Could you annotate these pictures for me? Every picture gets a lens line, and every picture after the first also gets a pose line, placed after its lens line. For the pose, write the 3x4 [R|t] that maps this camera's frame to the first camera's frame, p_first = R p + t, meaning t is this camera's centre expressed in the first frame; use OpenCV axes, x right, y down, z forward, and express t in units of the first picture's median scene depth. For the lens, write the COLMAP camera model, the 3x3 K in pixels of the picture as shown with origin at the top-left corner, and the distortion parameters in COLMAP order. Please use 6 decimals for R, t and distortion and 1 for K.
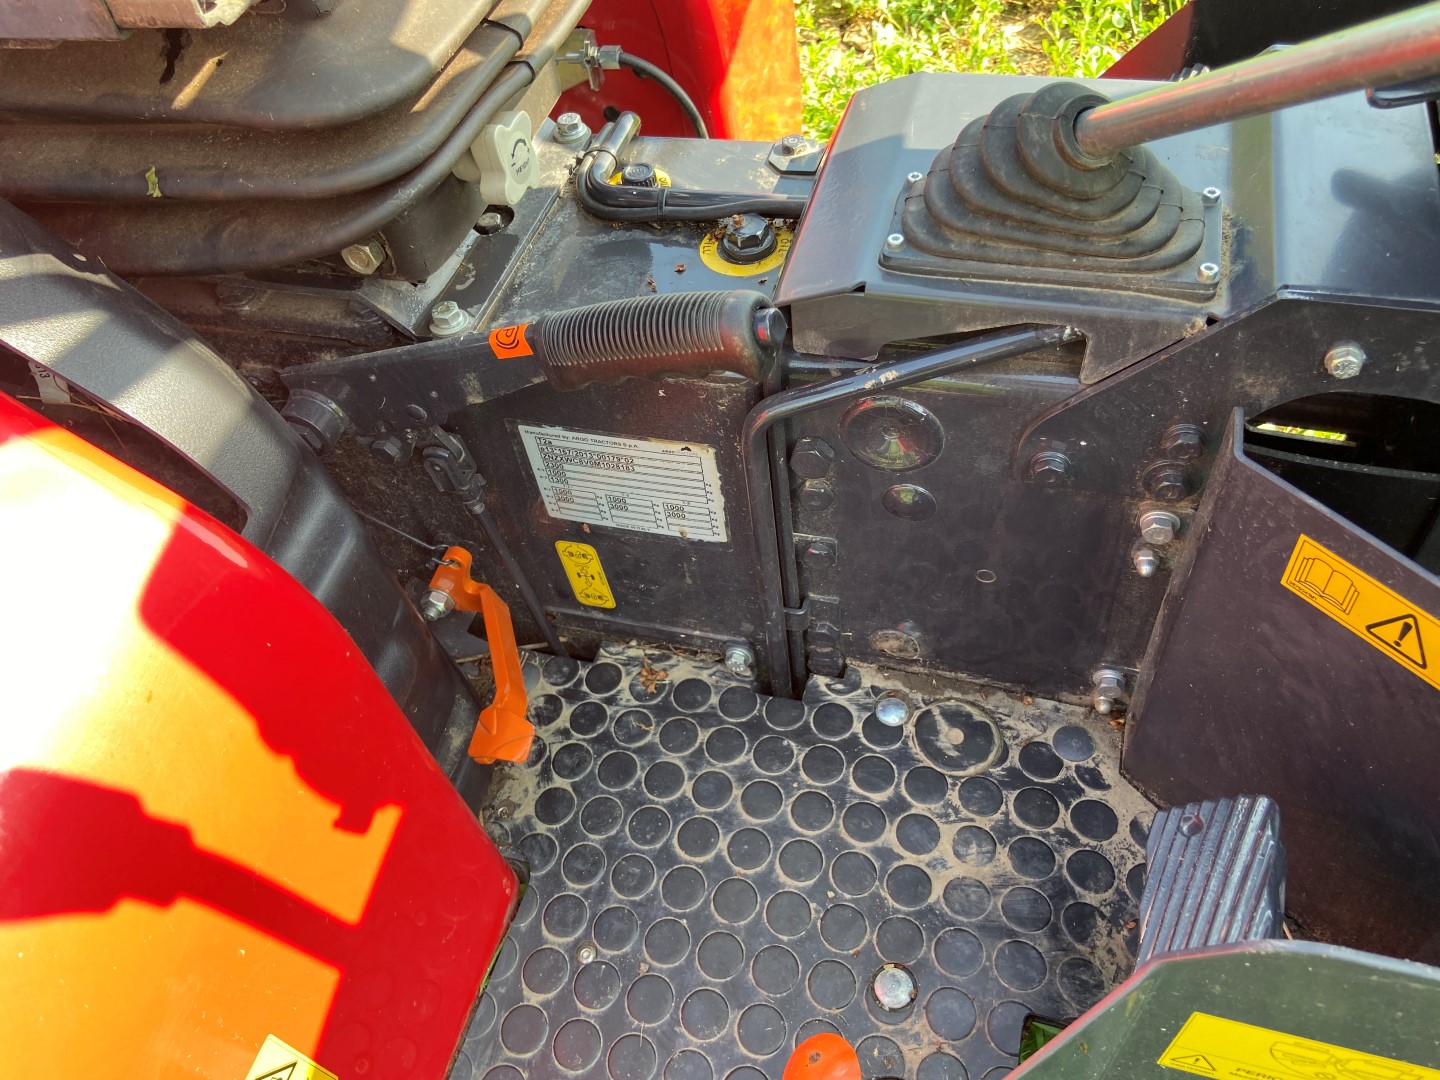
lens RADIAL K [[1094.2, 0, 703.5], [0, 1094.2, 520.5], [0, 0, 1]] dist [0.100159, -0.127197]
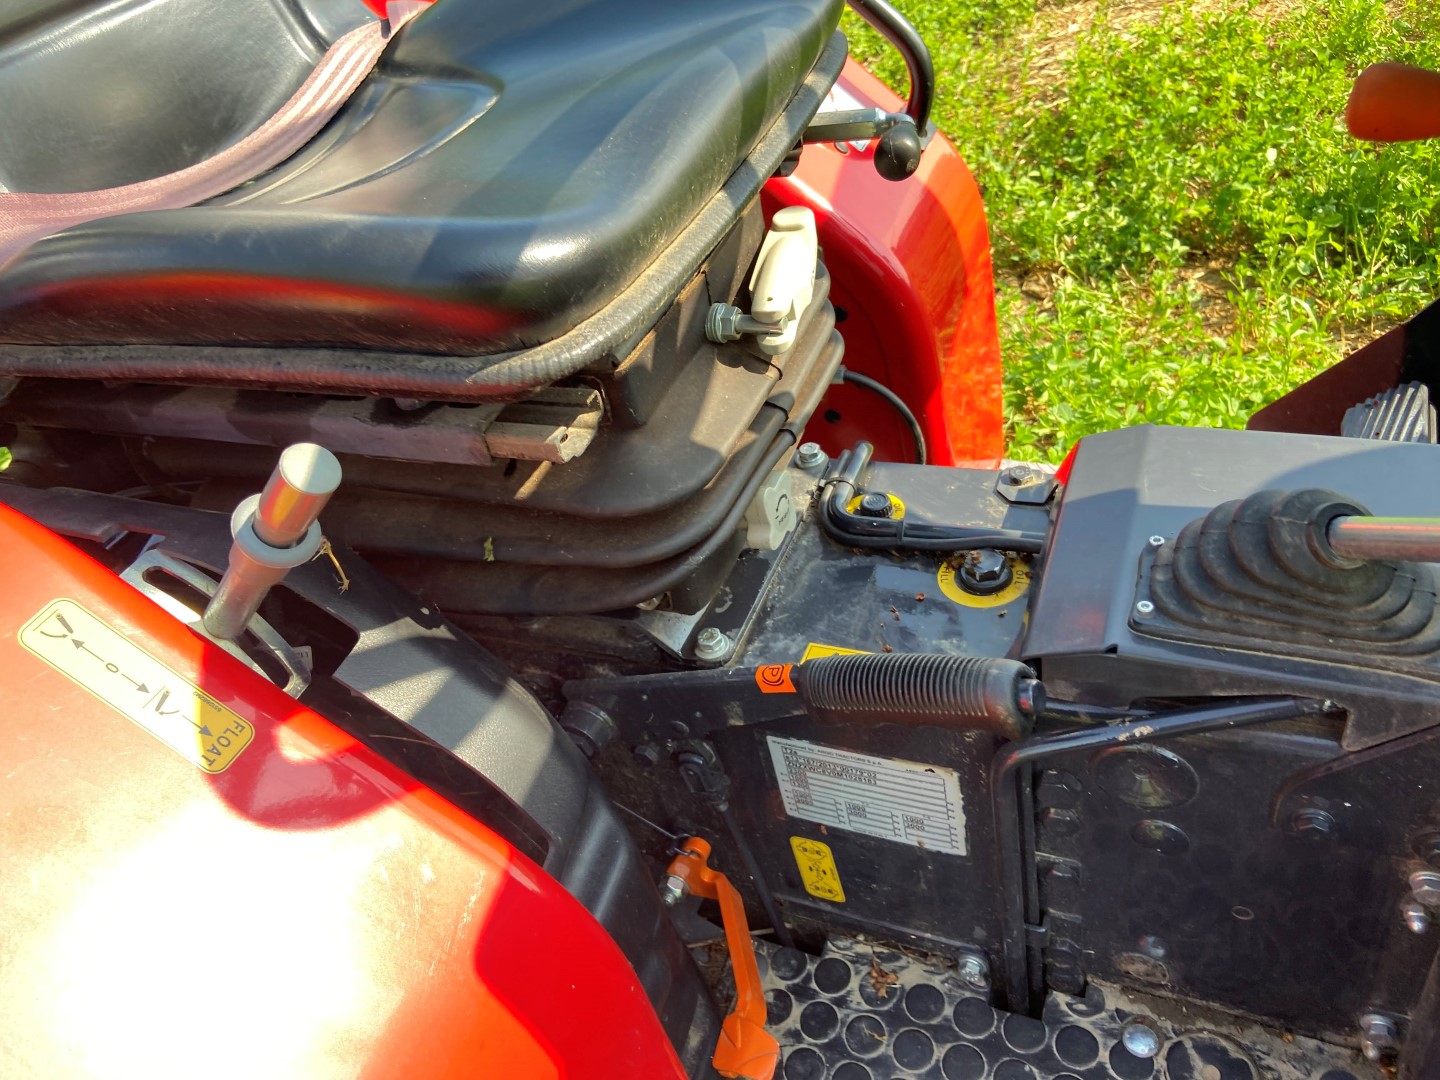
lens RADIAL K [[1094.2, 0, 695.4], [0, 1094.2, 490.1], [0, 0, 1]] dist [0.100159, -0.127197]
pose [[0.989098, 0.000711, -0.147260, -0.076697], [-0.027716, 0.983017, -0.181412, -0.122292], [0.144630, 0.183515, 0.972319, -0.101365]]
